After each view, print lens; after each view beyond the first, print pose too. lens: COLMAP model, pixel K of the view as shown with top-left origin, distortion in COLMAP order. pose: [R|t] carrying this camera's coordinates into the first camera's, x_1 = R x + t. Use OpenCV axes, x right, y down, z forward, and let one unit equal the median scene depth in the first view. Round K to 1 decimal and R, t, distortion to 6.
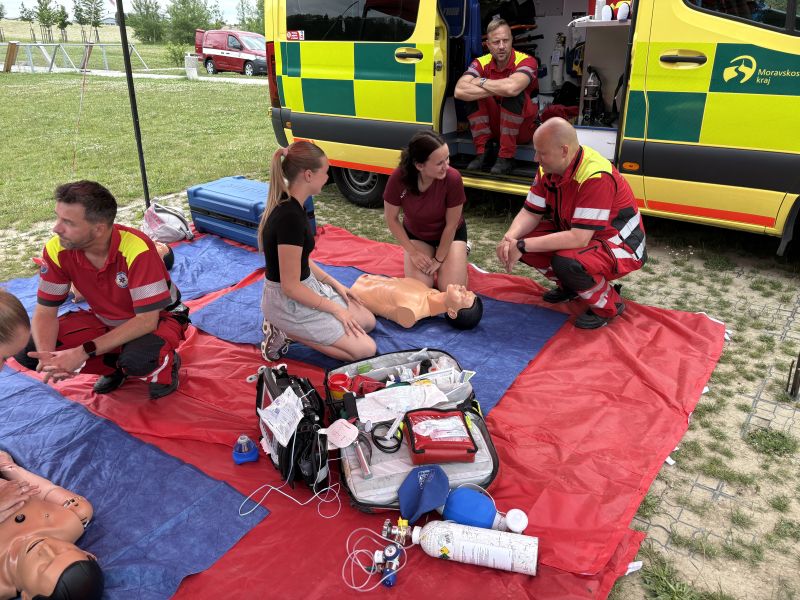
lens RADIAL K [[626.5, 0, 386.9], [0, 626.5, 298.8], [0, 0, 1]] dist [0.007269, -0.003742]
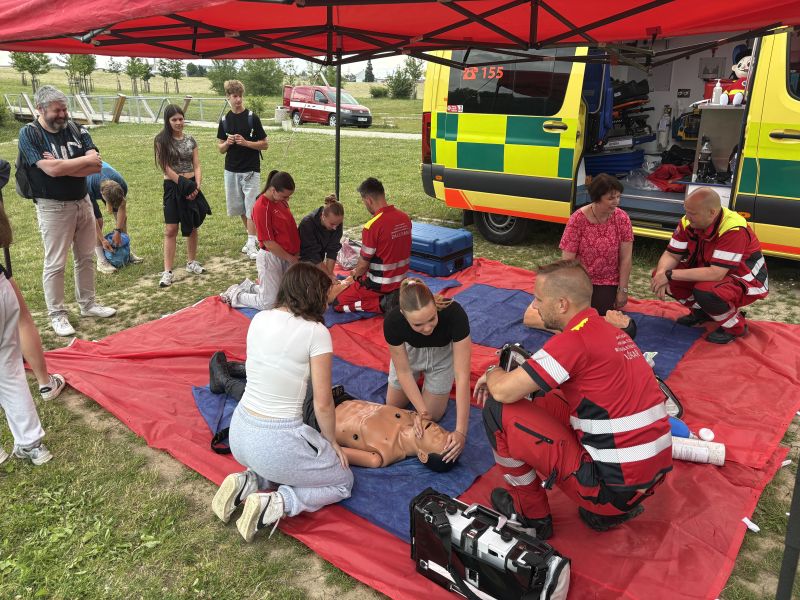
lens RADIAL K [[616.6, 0, 385.2], [0, 616.6, 296.4], [0, 0, 1]] dist [0.028239, -0.034364]
pose [[0.995815, 0.029497, -0.086499, -0.176842], [-0.035476, 0.997026, -0.068417, 0.052285], [0.084223, 0.071199, 0.993900, -0.241930]]
